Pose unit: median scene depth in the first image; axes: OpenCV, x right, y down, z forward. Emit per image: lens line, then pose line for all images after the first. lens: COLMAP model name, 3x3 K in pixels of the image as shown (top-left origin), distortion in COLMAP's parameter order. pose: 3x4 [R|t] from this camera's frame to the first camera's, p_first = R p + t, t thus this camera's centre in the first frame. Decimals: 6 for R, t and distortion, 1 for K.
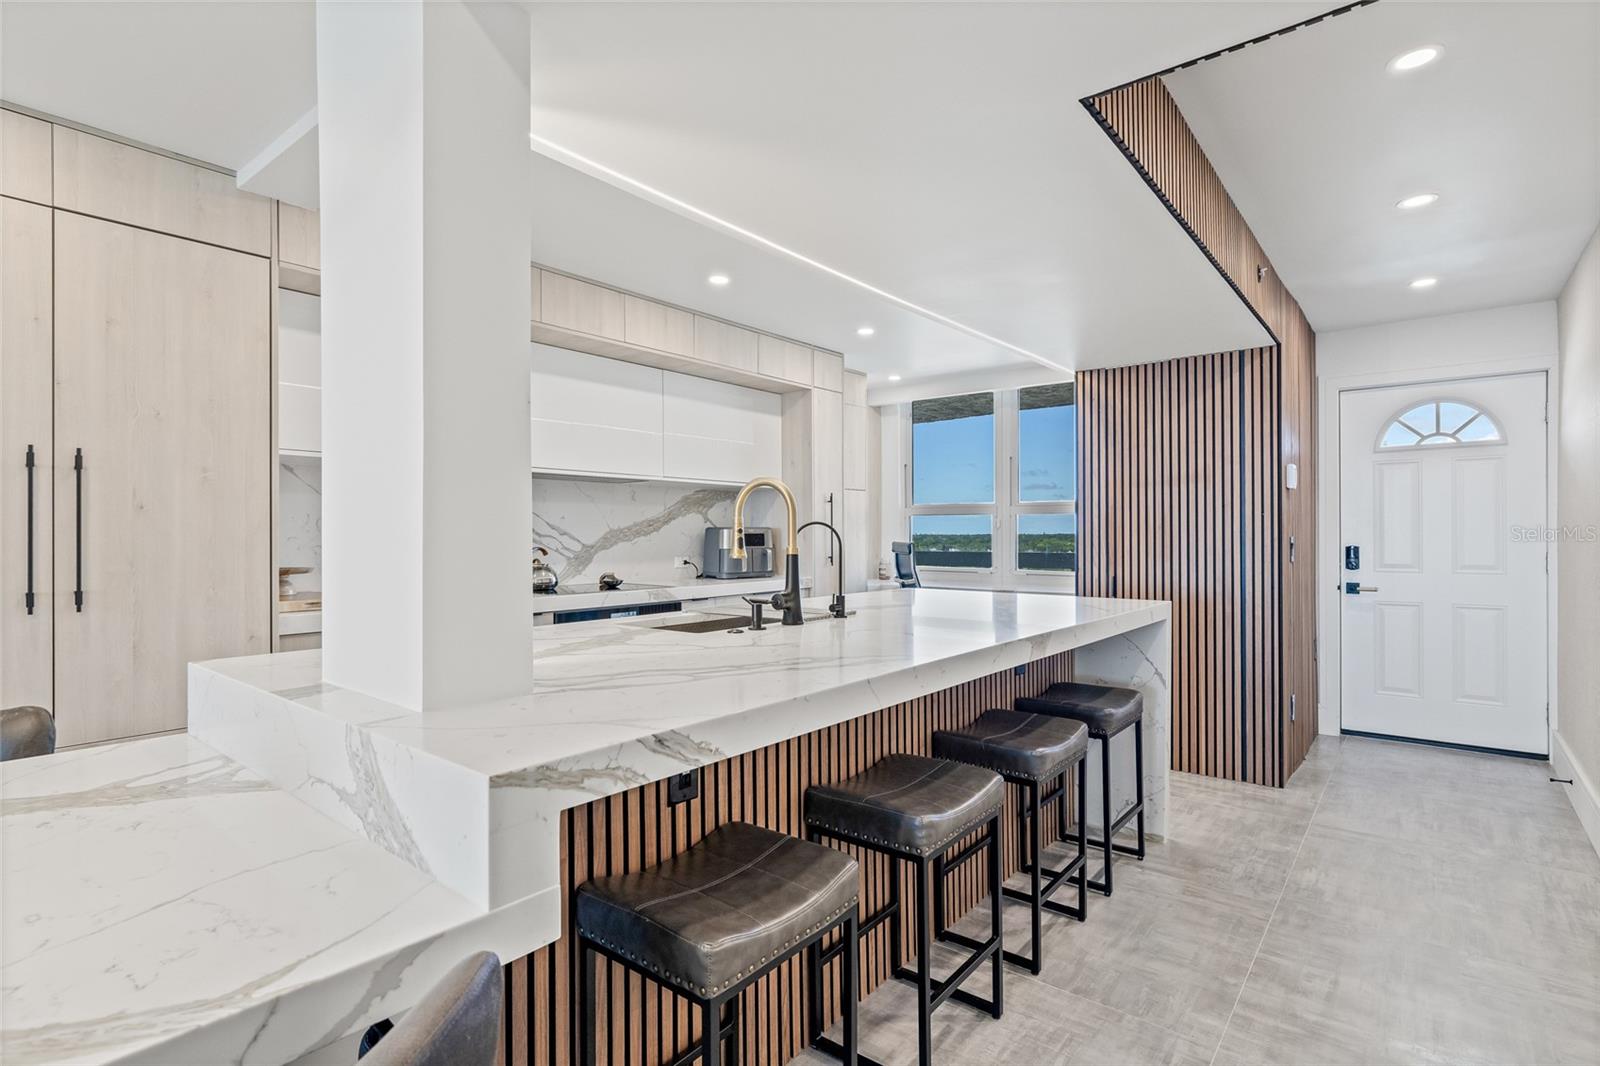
lens RADIAL K [[789.6, 0, 800.2], [0, 789.6, 545.4], [0, 0, 1]] dist [0.006889, 0.000947]
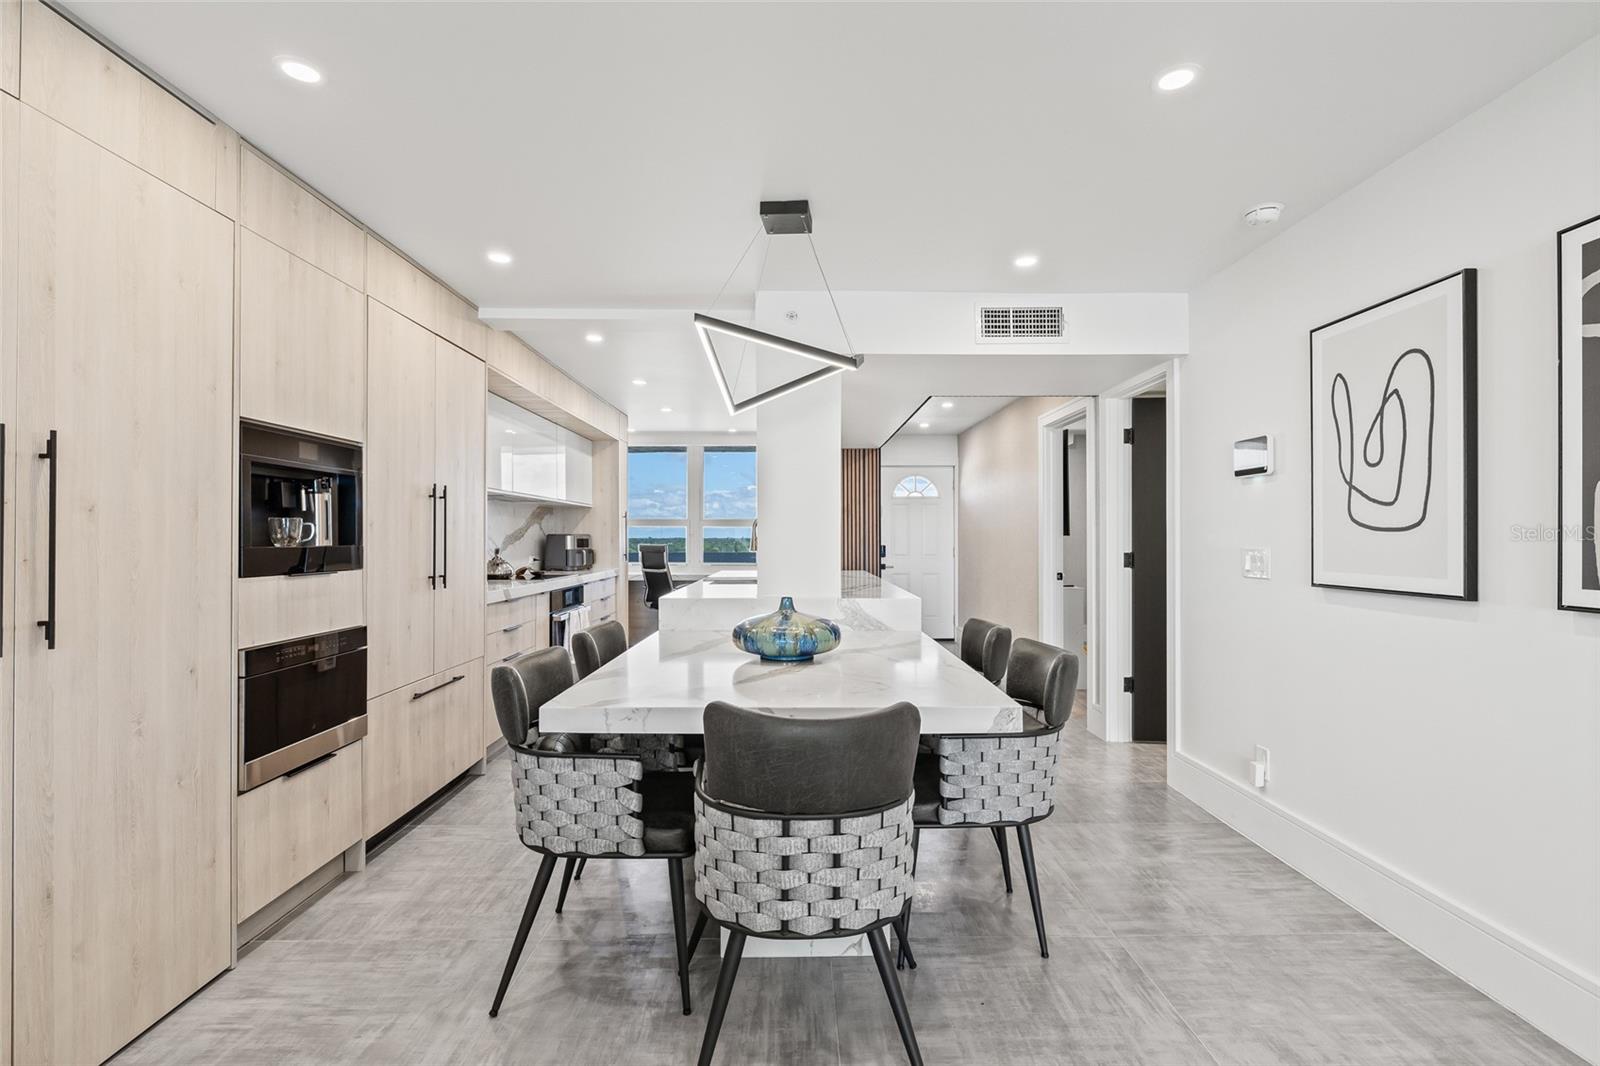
lens RADIAL K [[724.5, 0, 784.7], [0, 724.5, 528.3], [0, 0, 1]] dist [-0.013435, -0.000430]
pose [[0.788075, 0.009235, 0.615510, -0.658735], [0.010123, 0.999558, -0.027959, 0.007567], [-0.615496, 0.028264, 0.787633, -0.298427]]
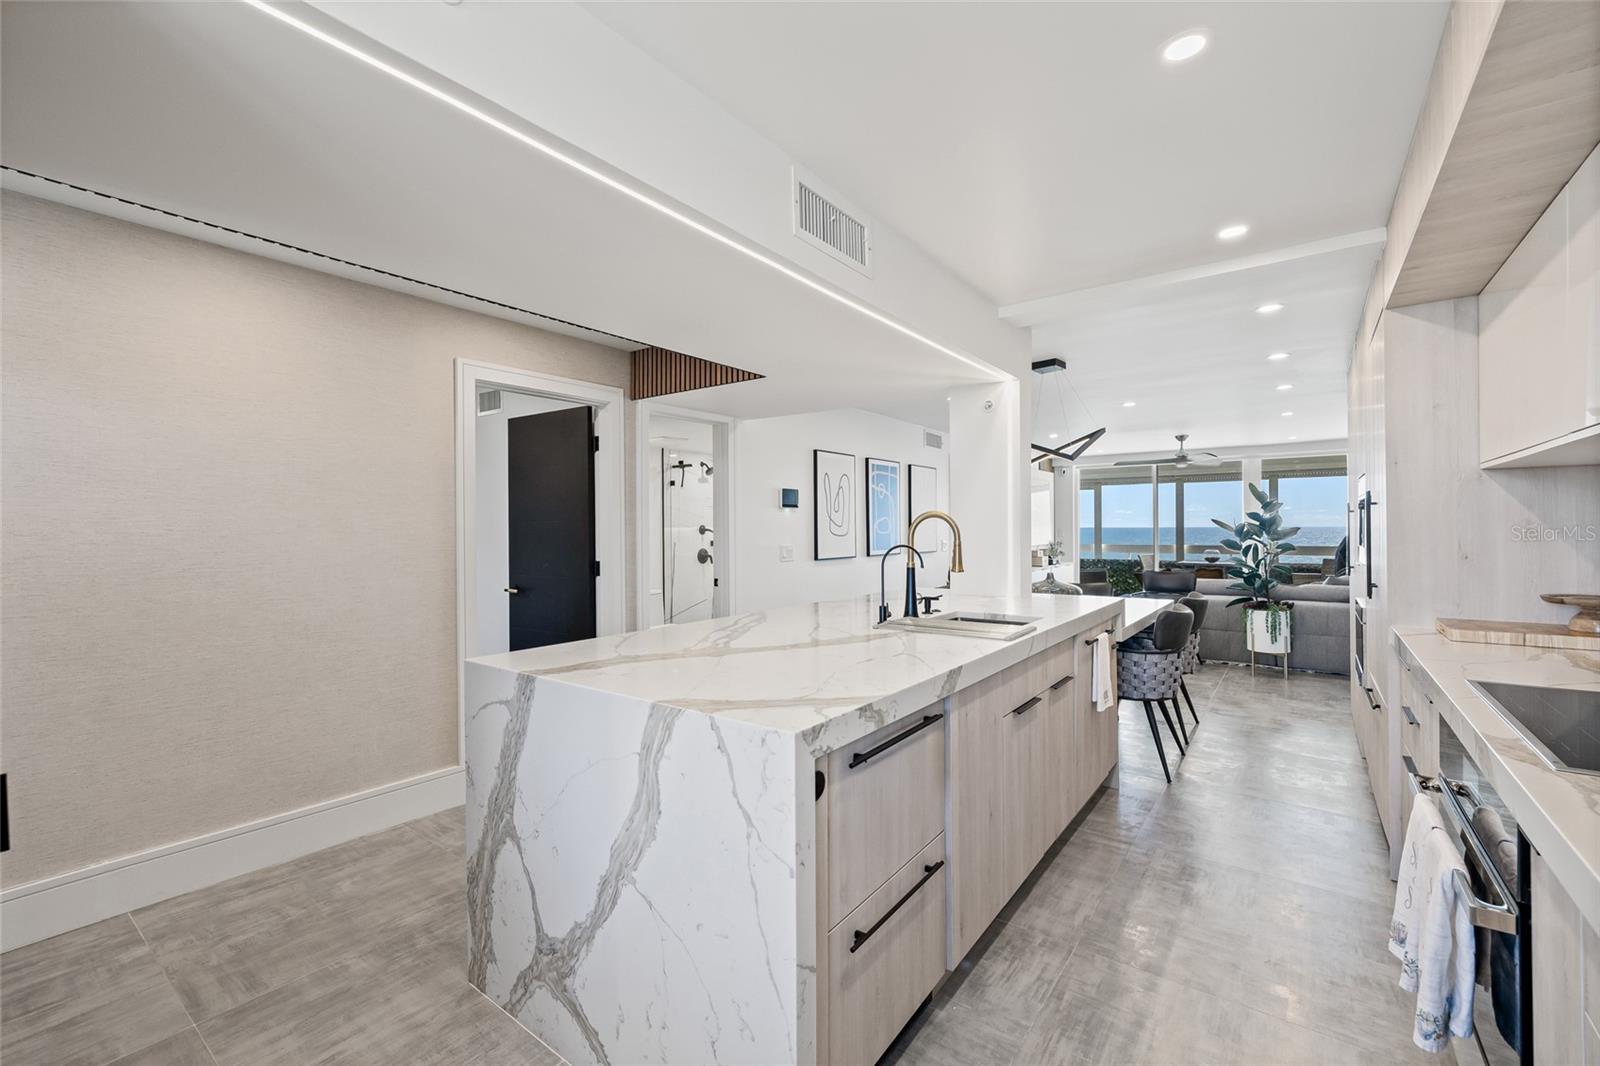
lens RADIAL K [[684.4, 0, 755.0], [0, 684.4, 531.9], [0, 0, 1]] dist [-0.000432, 0.000094]
pose [[-0.999885, 0.014610, 0.004153, 0.140779], [0.014685, 0.999721, 0.018523, -0.041268], [-0.003882, 0.018582, -0.999820, 1.193419]]
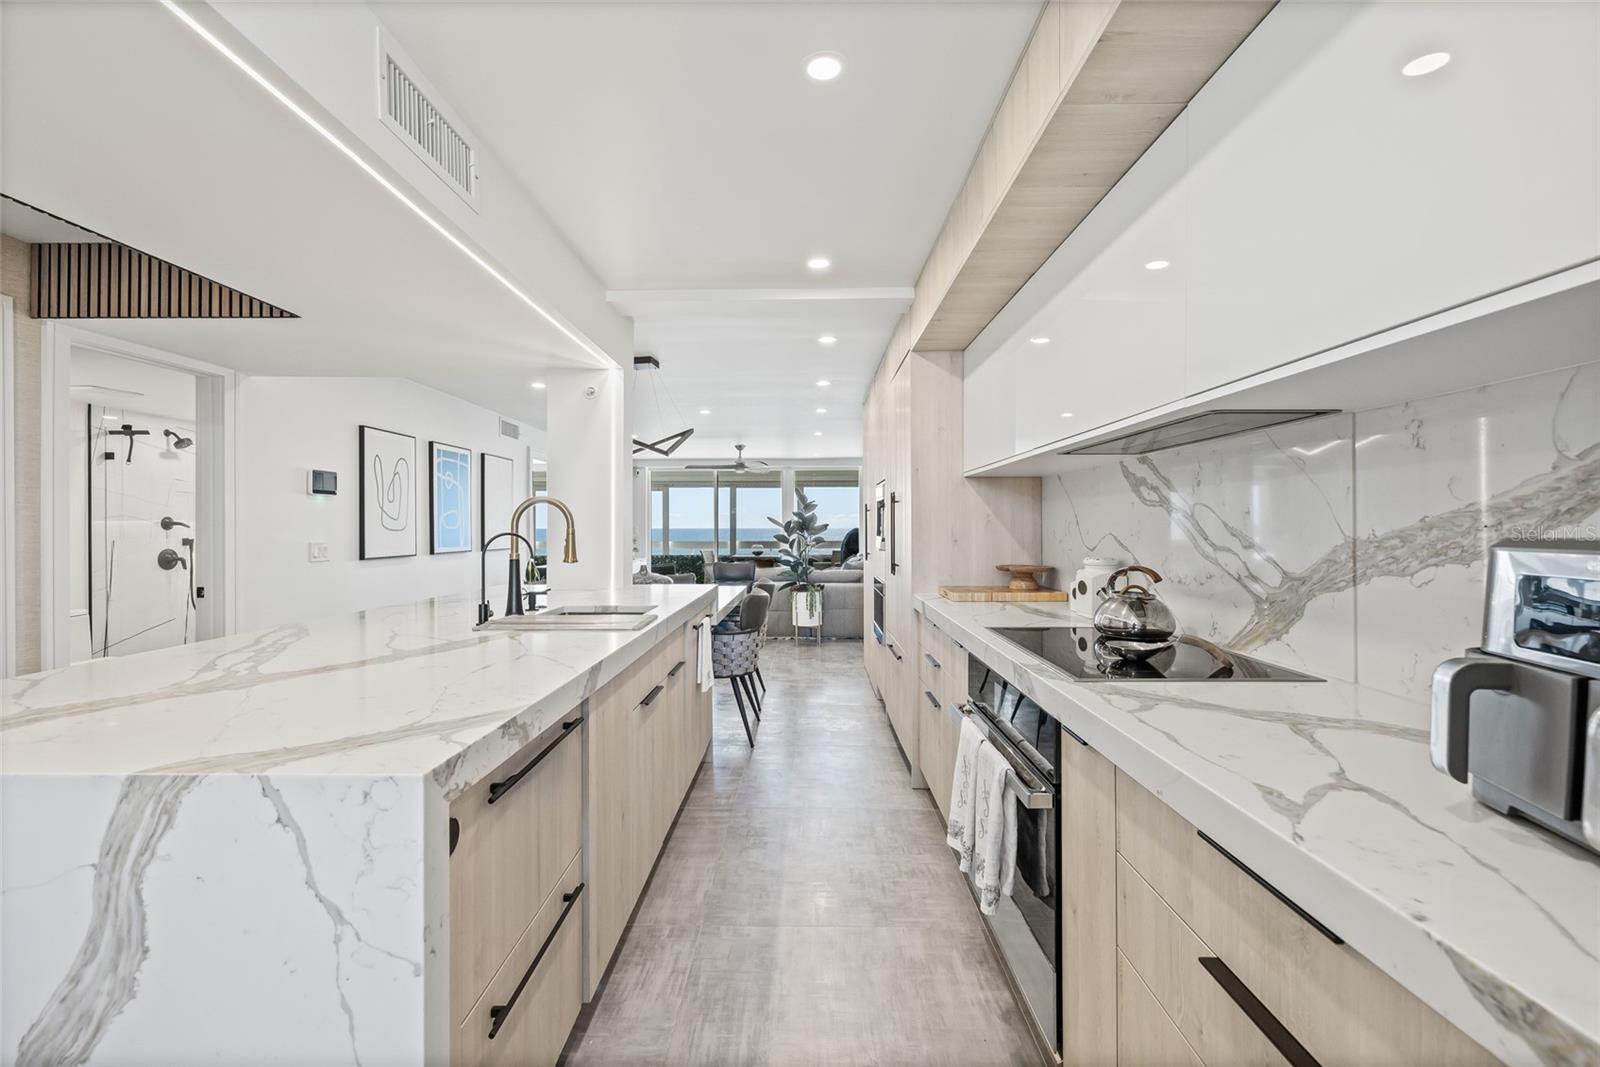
lens RADIAL K [[684.4, 0, 807.4], [0, 684.4, 533.4], [0, 0, 1]] dist [-0.000432, 0.000094]
pose [[-0.780914, 0.009366, -0.624568, 0.165199], [-0.007603, 0.999671, 0.024497, -0.029902], [0.624592, 0.023879, -0.780586, 1.138893]]
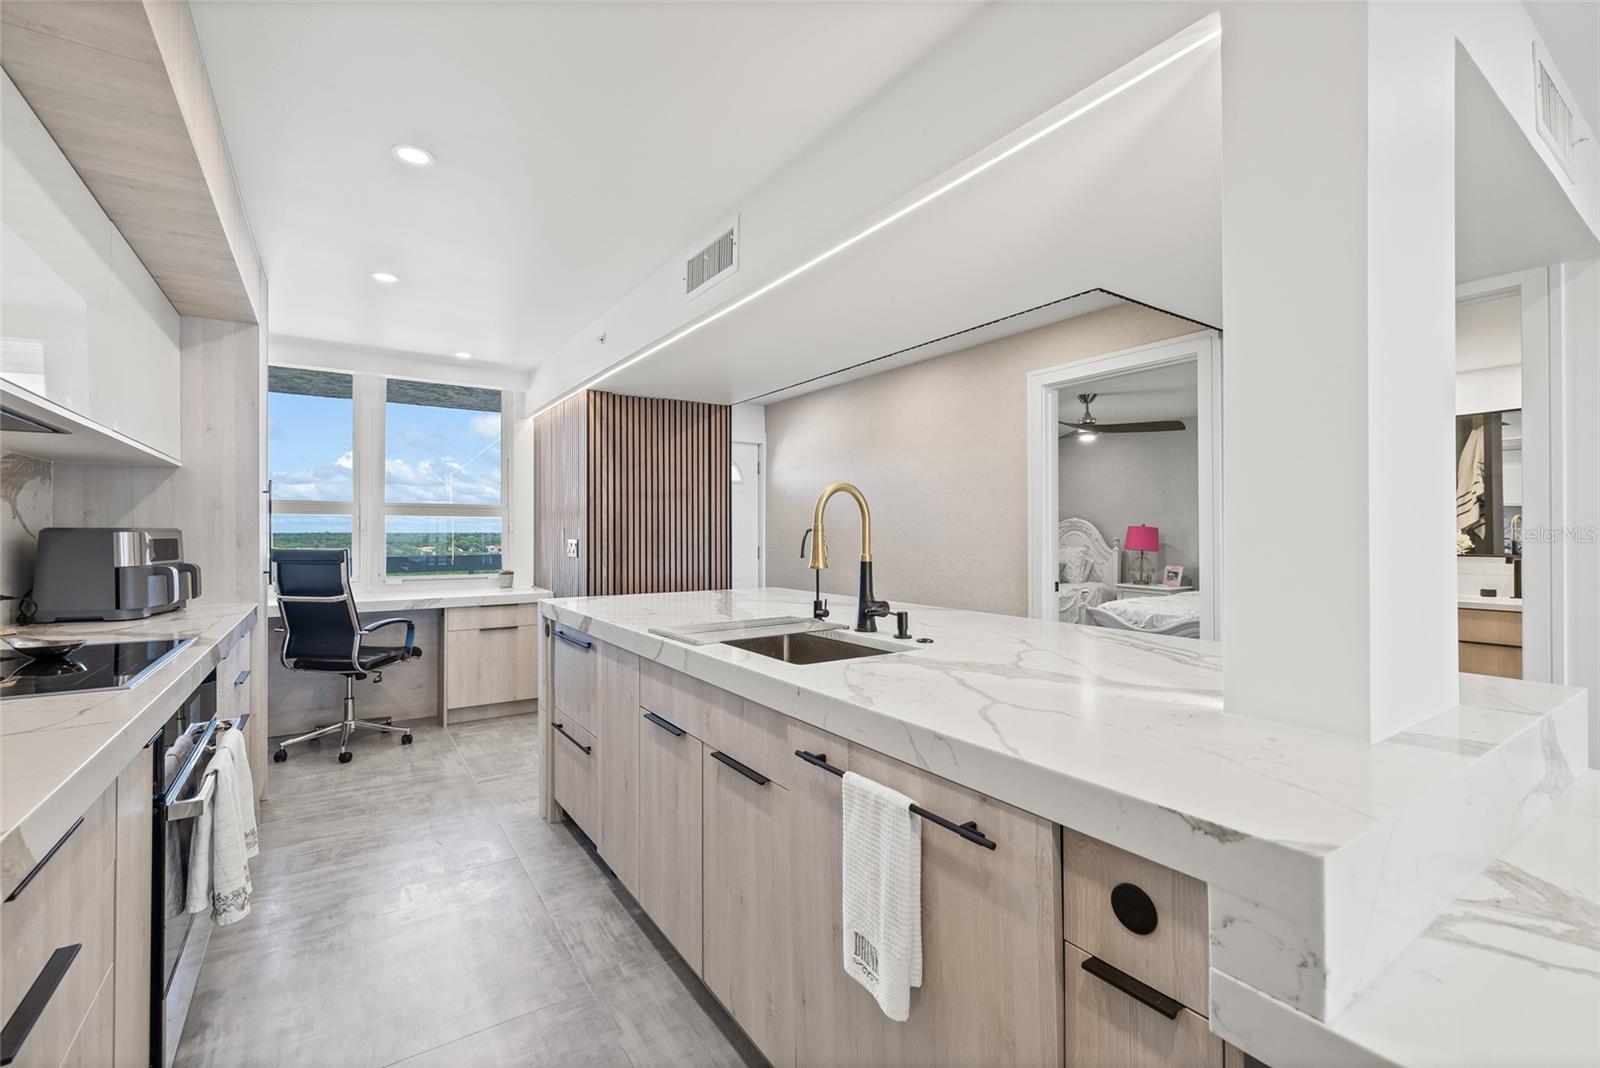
lens RADIAL K [[684.4, 0, 790.8], [0, 684.4, 528.3], [0, 0, 1]] dist [-0.000432, 0.000094]
pose [[0.302958, 0.008192, 0.952969, -0.462660], [0.012259, 0.999847, -0.012492, -0.012222], [-0.952925, 0.015467, 0.302812, 0.446950]]
